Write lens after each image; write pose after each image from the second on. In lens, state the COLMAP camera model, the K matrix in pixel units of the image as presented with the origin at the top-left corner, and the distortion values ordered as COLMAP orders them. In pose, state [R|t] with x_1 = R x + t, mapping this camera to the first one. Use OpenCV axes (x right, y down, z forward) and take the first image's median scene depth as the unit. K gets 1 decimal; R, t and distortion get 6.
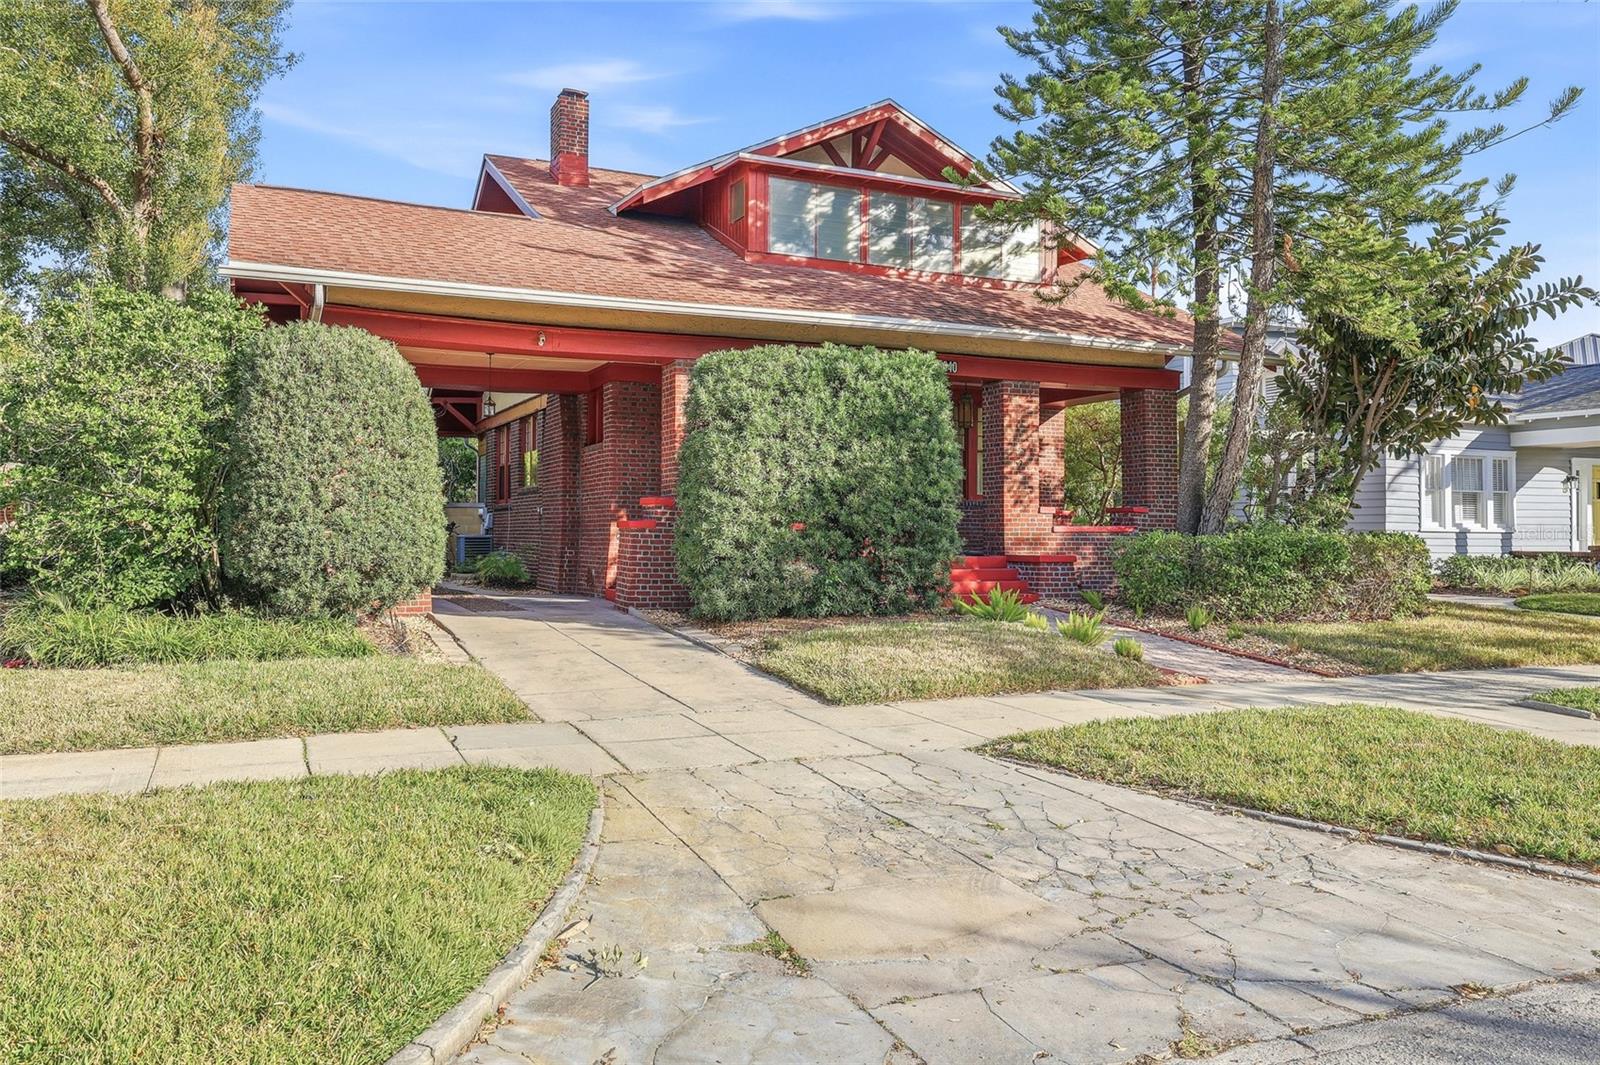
lens RADIAL K [[1143.5, 0, 802.7], [0, 1143.5, 539.1], [0, 0, 1]] dist [0.063684, -0.000278]
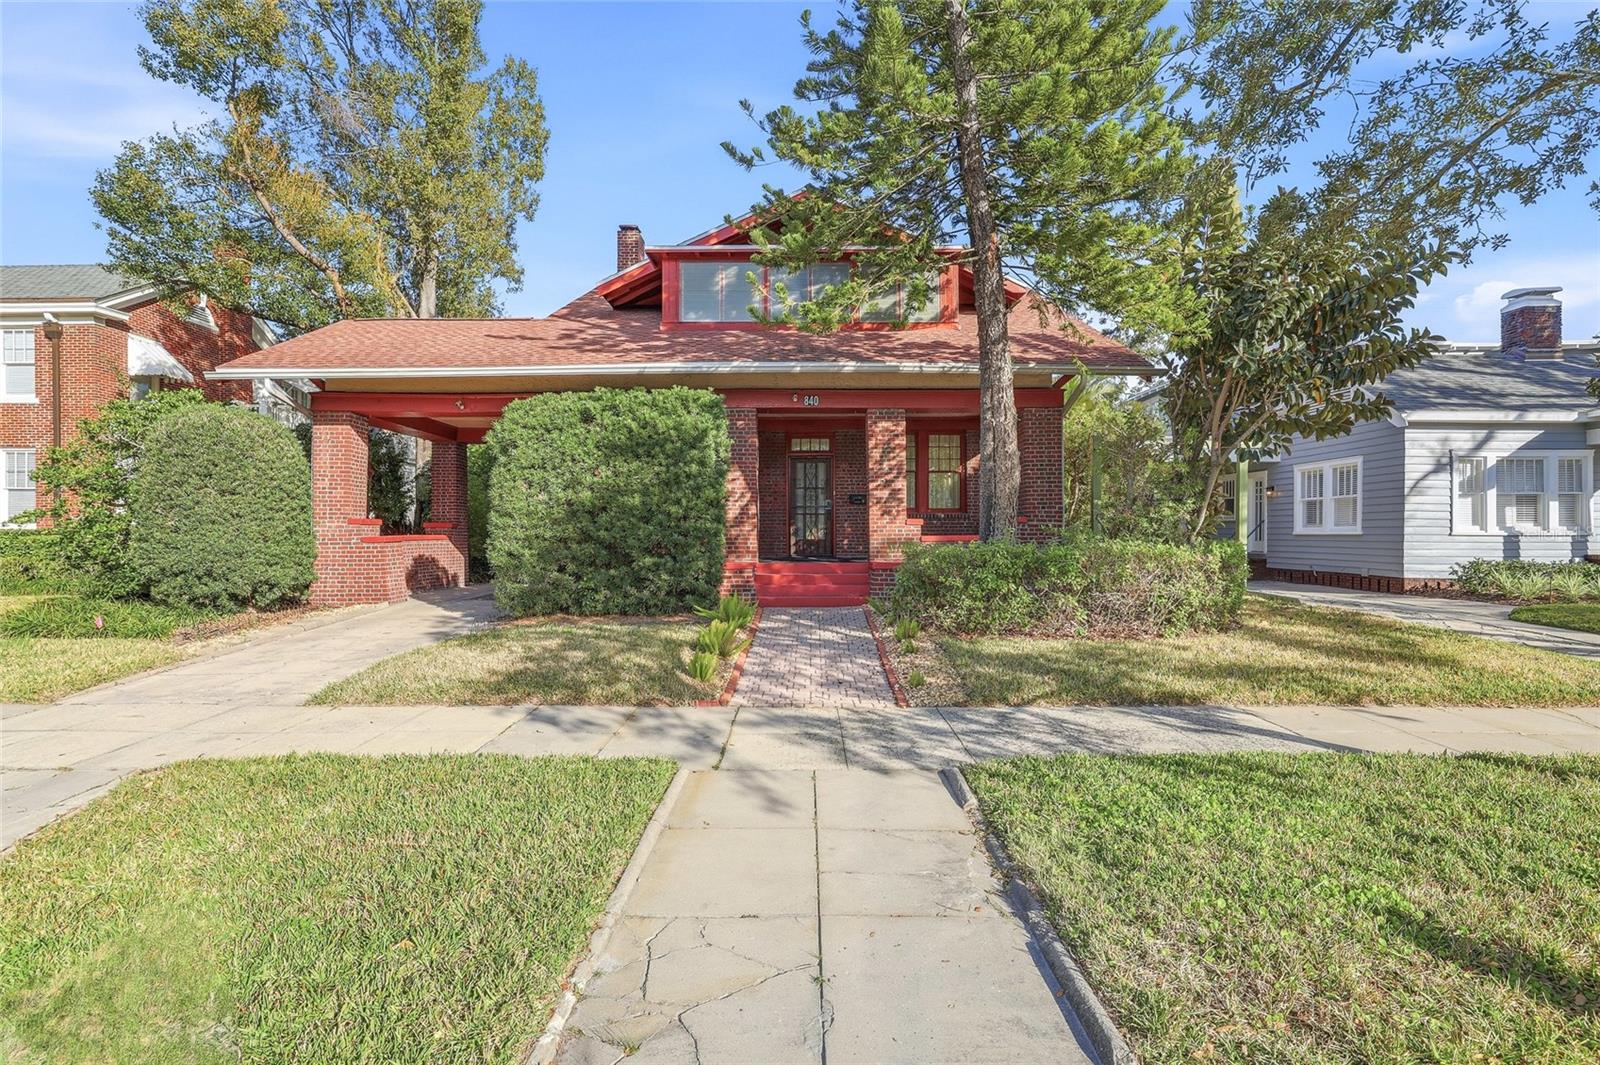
lens RADIAL K [[777.3, 0, 794.9], [0, 777.3, 532.3], [0, 0, 1]] dist [-0.014803, 0.000071]
pose [[0.914410, -0.007011, -0.404729, 0.416516], [0.004167, 0.999960, -0.007909, -0.009121], [0.404768, 0.005546, 0.914403, 0.263994]]
